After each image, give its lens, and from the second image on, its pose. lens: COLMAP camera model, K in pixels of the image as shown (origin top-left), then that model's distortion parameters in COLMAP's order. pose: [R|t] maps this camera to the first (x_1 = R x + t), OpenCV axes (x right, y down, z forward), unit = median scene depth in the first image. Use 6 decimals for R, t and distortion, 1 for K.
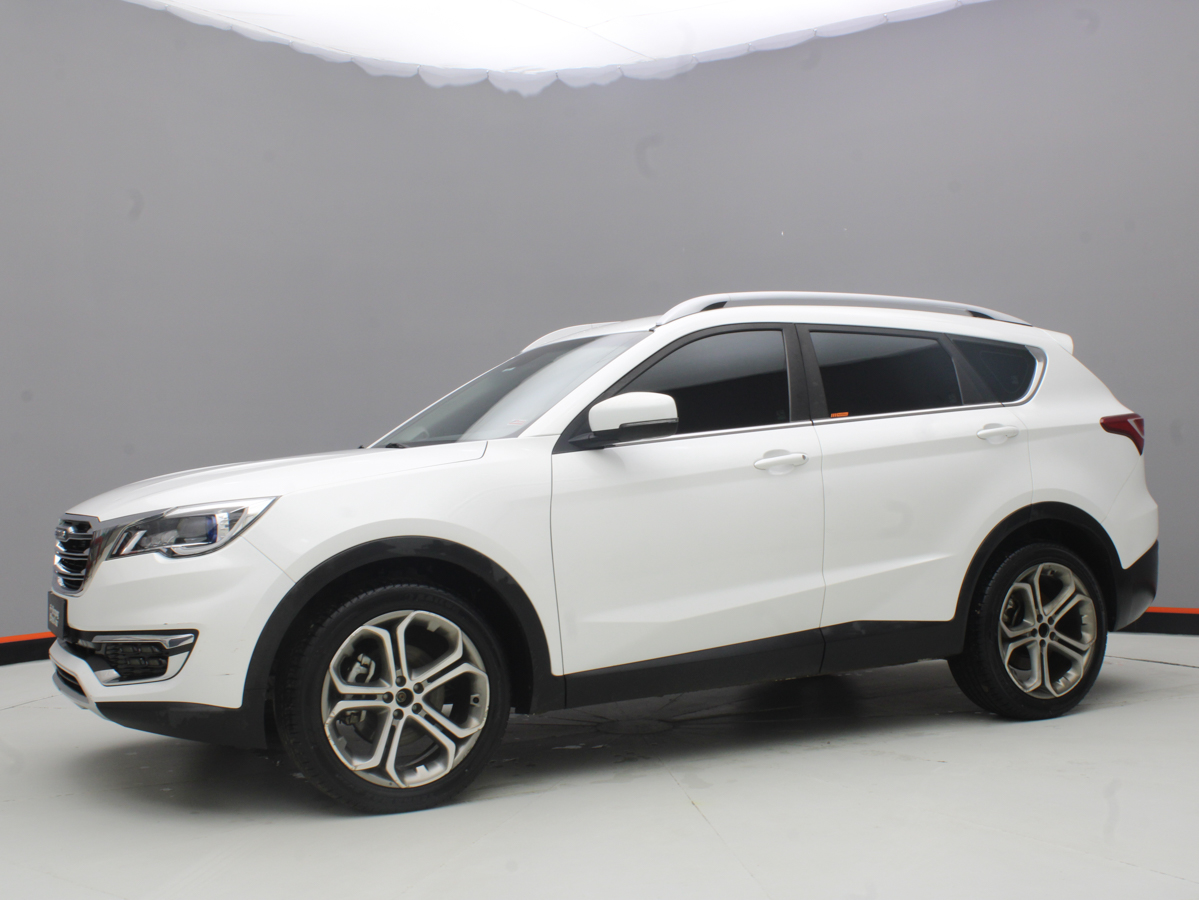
lens RADIAL K [[1355.1, 0, 600.6], [0, 1355.1, 430.0], [0, 0, 1]] dist [-0.091701, 0.008756]
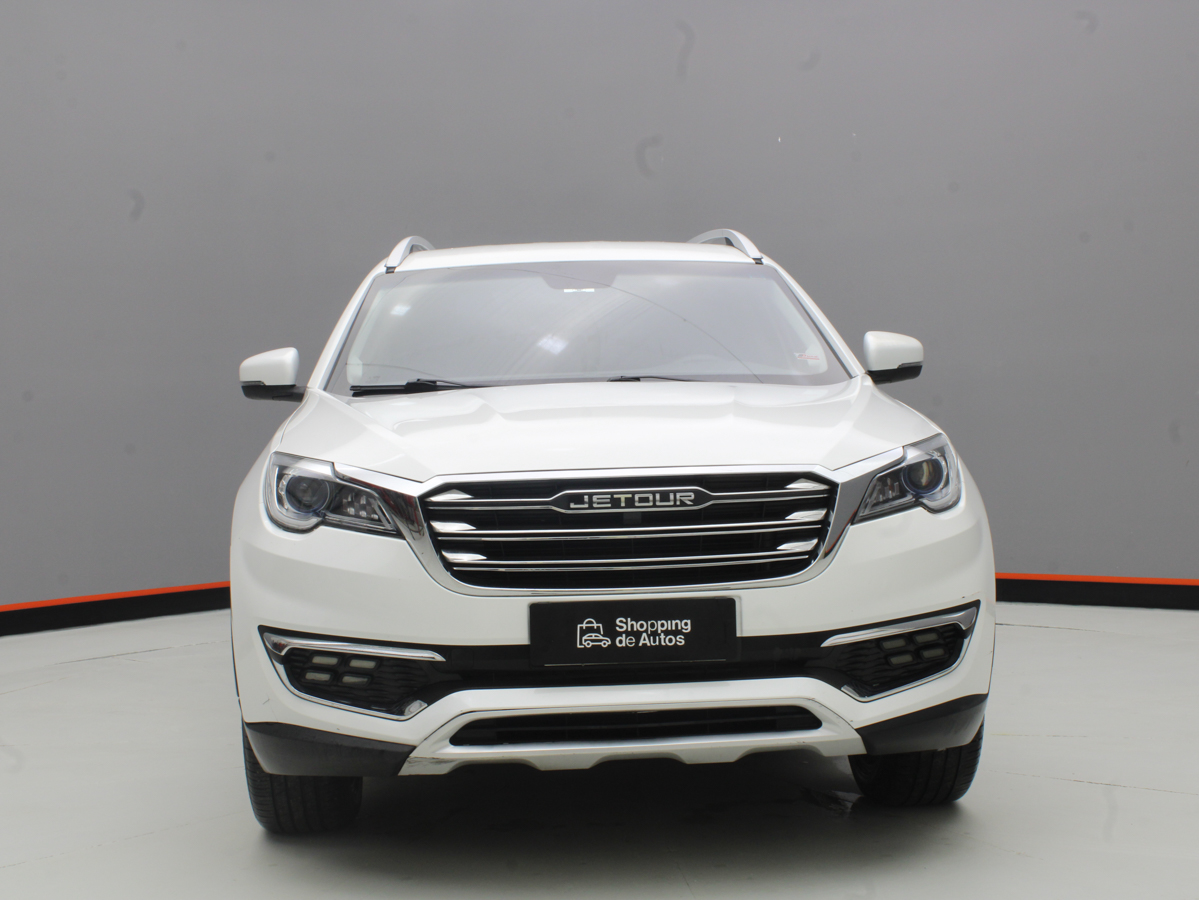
lens RADIAL K [[1585.2, 0, 599.5], [0, 1585.2, 450.0], [0, 0, 1]] dist [-0.041664, 0.043992]
pose [[0.431312, -0.002677, 0.902199, -1.142921], [-0.014426, 0.999847, 0.009863, 0.050652], [-0.902087, -0.017269, 0.431208, 0.743086]]
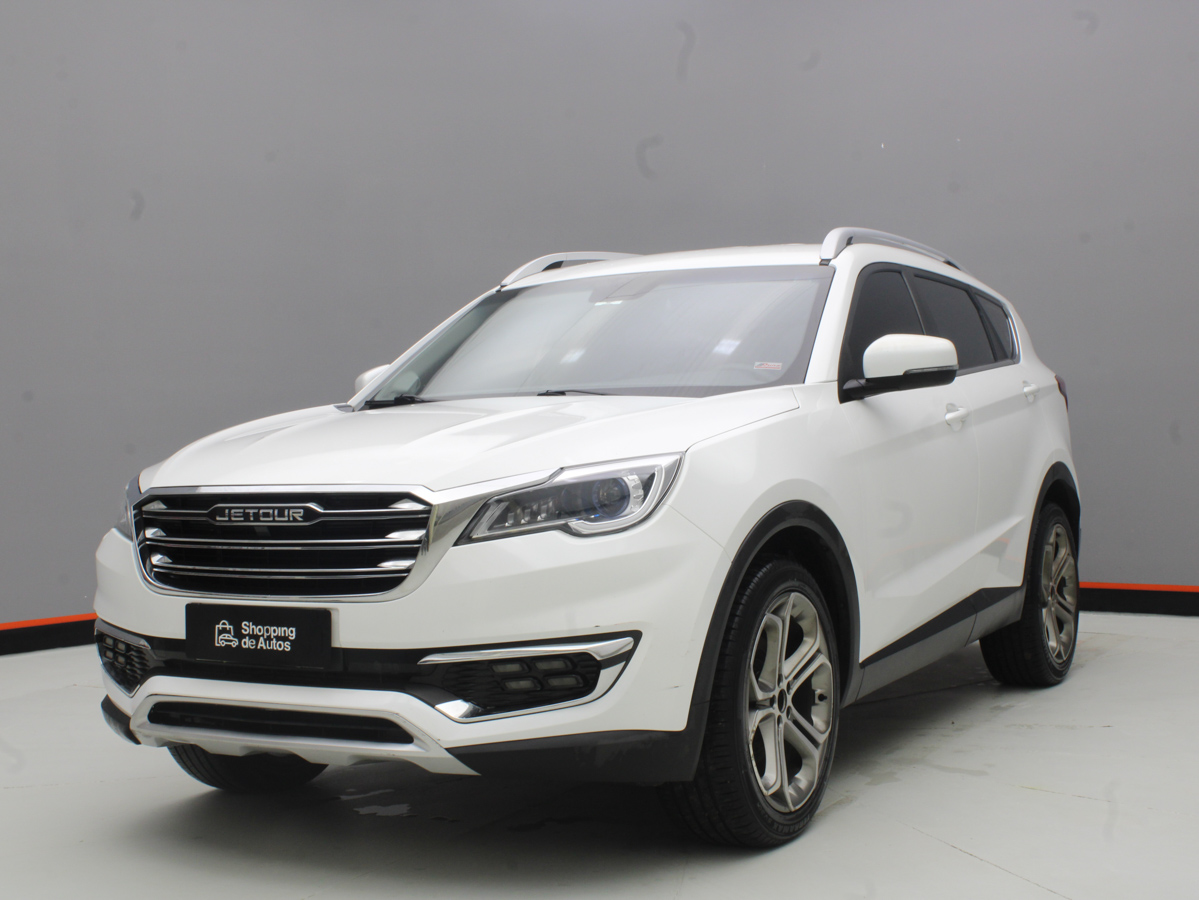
lens RADIAL K [[1585.2, 0, 599.5], [0, 1585.2, 450.0], [0, 0, 1]] dist [-0.041664, 0.043992]
pose [[0.850274, -0.004255, 0.526322, -0.723939], [-0.010926, 0.999609, 0.025733, 0.024121], [-0.526226, -0.027631, 0.849896, 0.246592]]
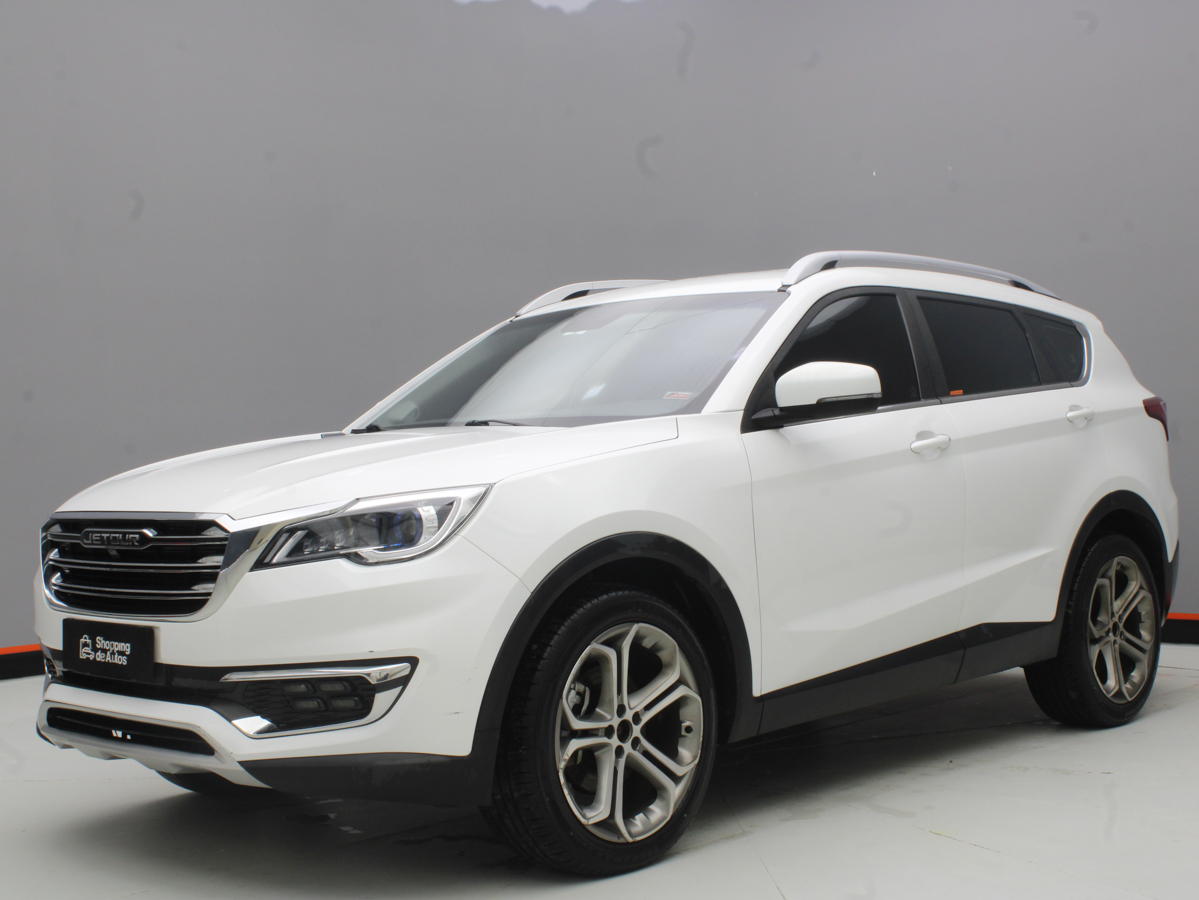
lens RADIAL K [[1585.2, 0, 599.5], [0, 1585.2, 450.0], [0, 0, 1]] dist [-0.041664, 0.043992]
pose [[0.950354, 0.002257, 0.311161, -0.447934], [-0.008217, 0.999807, 0.017846, 0.011857], [-0.311061, -0.019517, 0.950190, 0.097140]]
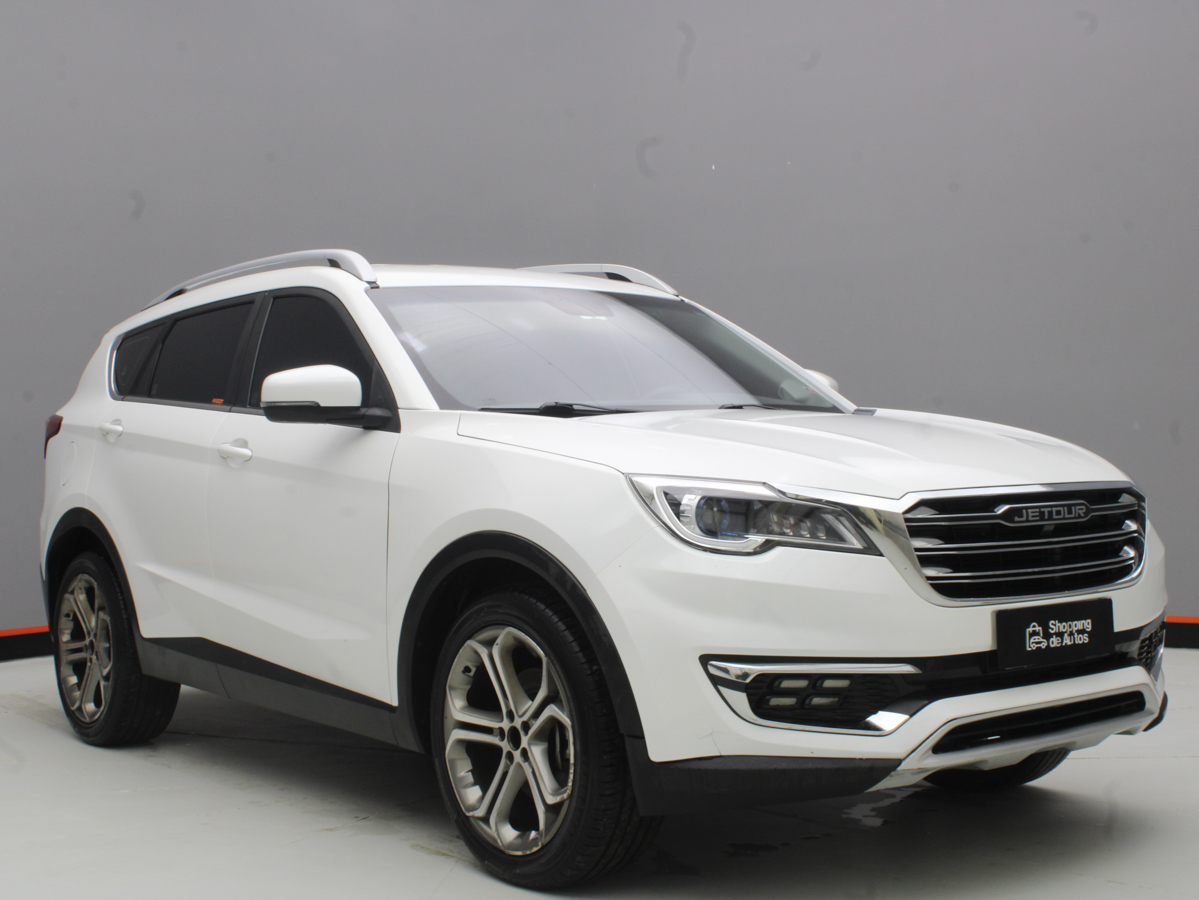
lens RADIAL K [[1585.2, 0, 599.5], [0, 1585.2, 450.0], [0, 0, 1]] dist [-0.041664, 0.043992]
pose [[-0.142349, 0.028549, 0.989405, -1.244976], [-0.008099, 0.999517, -0.030006, 0.076234], [-0.989783, -0.012284, -0.142049, 1.428380]]
